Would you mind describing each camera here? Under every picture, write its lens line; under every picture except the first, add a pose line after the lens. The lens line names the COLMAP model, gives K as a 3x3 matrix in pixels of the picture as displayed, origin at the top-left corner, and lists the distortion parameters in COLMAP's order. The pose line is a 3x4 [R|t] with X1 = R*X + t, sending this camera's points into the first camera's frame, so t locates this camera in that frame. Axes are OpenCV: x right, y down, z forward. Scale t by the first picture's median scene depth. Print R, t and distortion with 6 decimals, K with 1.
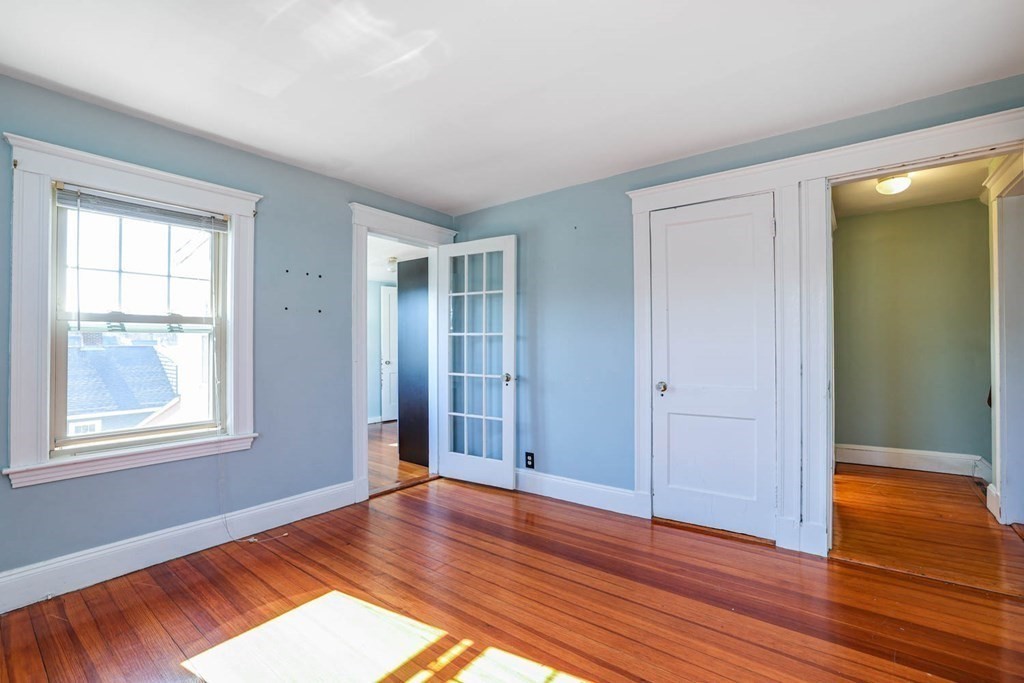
lens RADIAL K [[436.6, 0, 545.3], [0, 436.6, 344.3], [0, 0, 1]] dist [-0.069785, 0.018210]
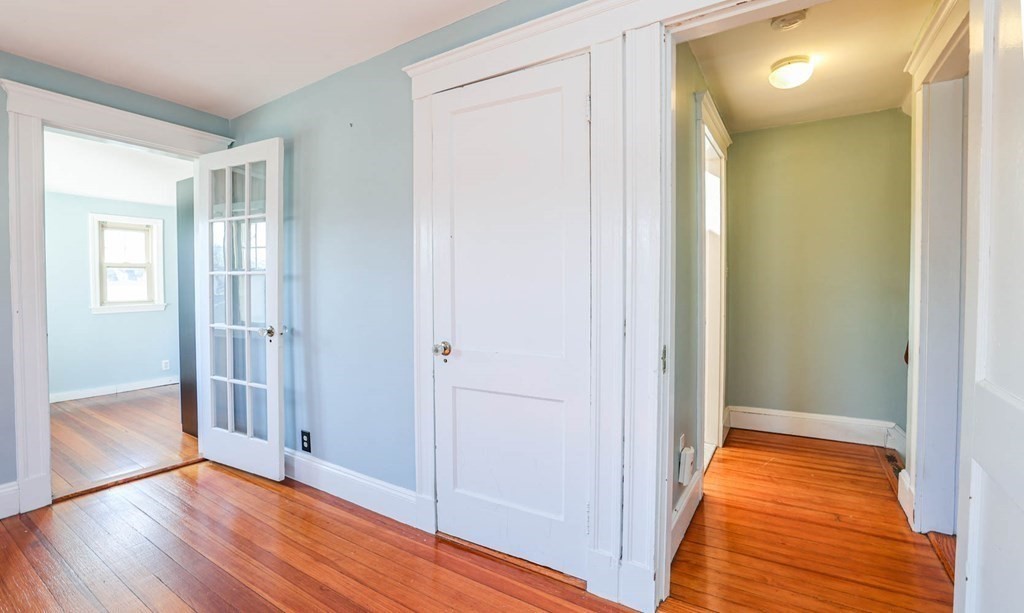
lens RADIAL K [[437.2, 0, 510.7], [0, 437.2, 297.9], [0, 0, 1]] dist [-0.074405, 0.021081]
pose [[0.998346, 0.000430, 0.057493, 0.278175], [-0.002169, 0.999542, 0.030177, -0.003503], [-0.057454, -0.030252, 0.997890, 0.255002]]
